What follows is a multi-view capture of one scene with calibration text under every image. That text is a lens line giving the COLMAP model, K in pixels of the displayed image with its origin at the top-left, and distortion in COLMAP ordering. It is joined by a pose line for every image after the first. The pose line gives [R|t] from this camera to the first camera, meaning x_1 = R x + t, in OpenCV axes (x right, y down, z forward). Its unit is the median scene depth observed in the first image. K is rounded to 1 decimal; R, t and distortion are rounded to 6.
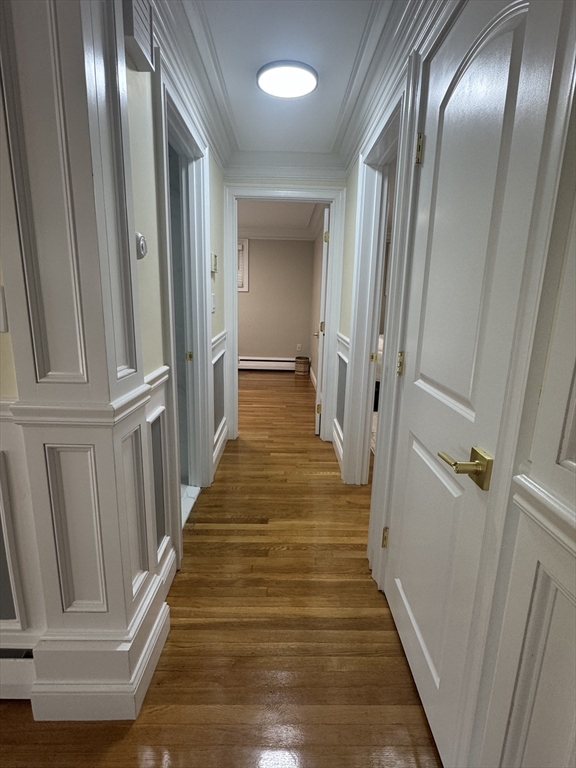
lens RADIAL K [[388.6, 0, 288.0], [0, 388.6, 384.0], [0, 0, 1]] dist [-0.001206, -0.000081]
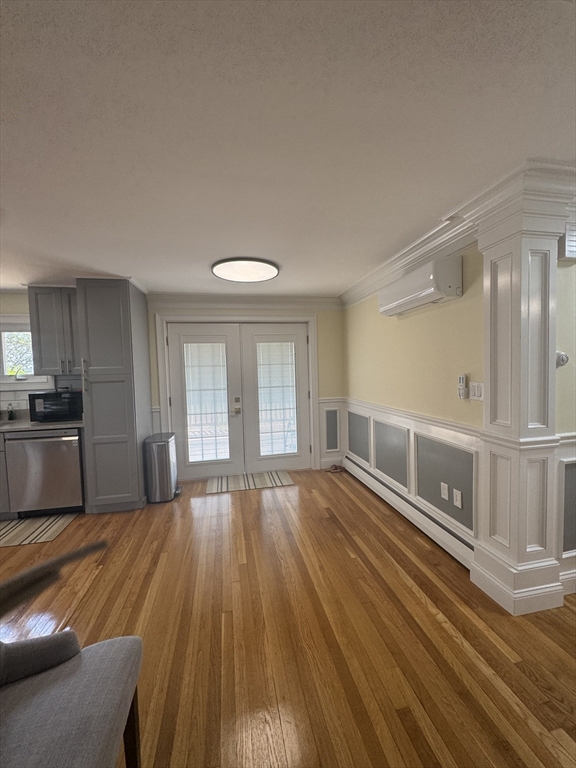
lens RADIAL K [[308.8, 0, 288.0], [0, 308.8, 384.0], [0, 0, 1]] dist [-0.000015, -0.000072]
pose [[0.185583, 0.011576, -0.982560, 0.892853], [-0.181382, 0.983151, -0.022676, 0.025359], [0.965743, 0.182427, 0.184556, -0.524560]]
